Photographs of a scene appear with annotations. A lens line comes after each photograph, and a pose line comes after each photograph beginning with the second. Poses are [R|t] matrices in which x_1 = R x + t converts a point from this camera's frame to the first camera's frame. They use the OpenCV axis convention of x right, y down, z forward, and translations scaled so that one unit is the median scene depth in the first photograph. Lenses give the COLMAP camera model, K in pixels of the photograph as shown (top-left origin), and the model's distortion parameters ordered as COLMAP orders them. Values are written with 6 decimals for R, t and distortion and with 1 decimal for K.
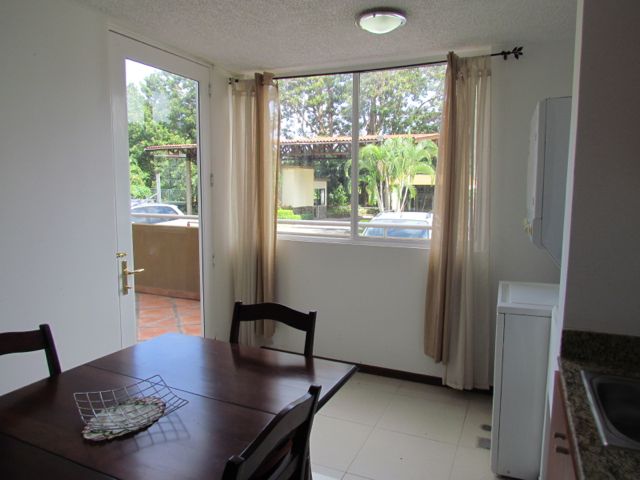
lens RADIAL K [[456.3, 0, 321.6], [0, 456.3, 242.1], [0, 0, 1]] dist [-0.020737, 0.000040]
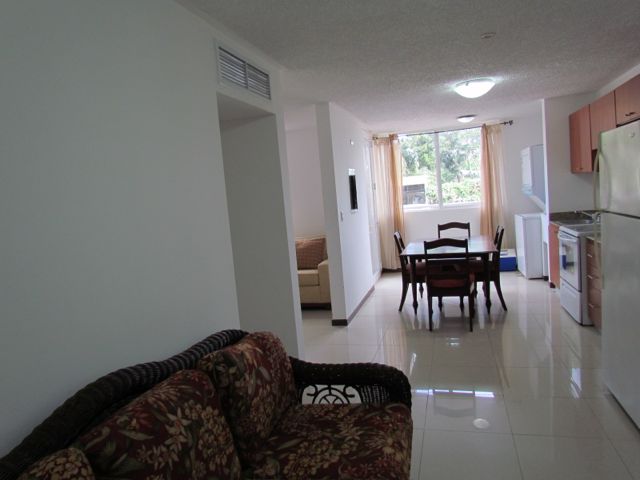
lens RADIAL K [[456.3, 0, 321.6], [0, 456.3, 242.1], [0, 0, 1]] dist [-0.020737, 0.000040]
pose [[0.987334, -0.105969, 0.118078, -0.887062], [0.108071, 0.994076, -0.011524, 0.136367], [-0.116157, 0.024139, 0.992938, -1.237385]]
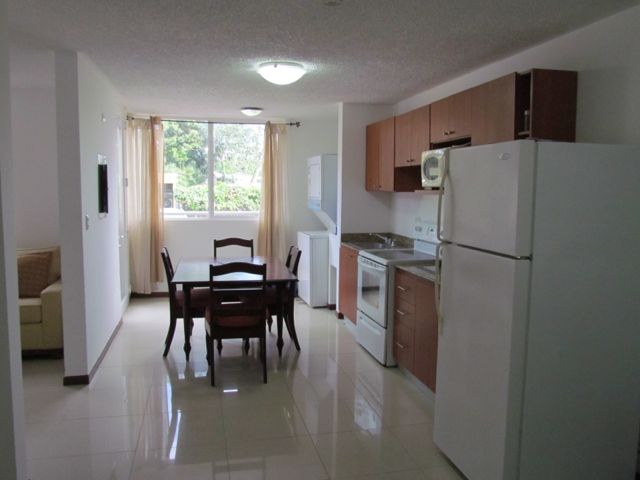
lens RADIAL K [[530.3, 0, 320.0], [0, 530.3, 240.0], [0, 0, 1]] dist [-0.036281, 0.001110]
pose [[0.806027, -0.056249, 0.589200, -0.914115], [0.062254, 0.998009, 0.010113, 0.097107], [-0.588596, 0.028529, 0.807924, -0.984480]]
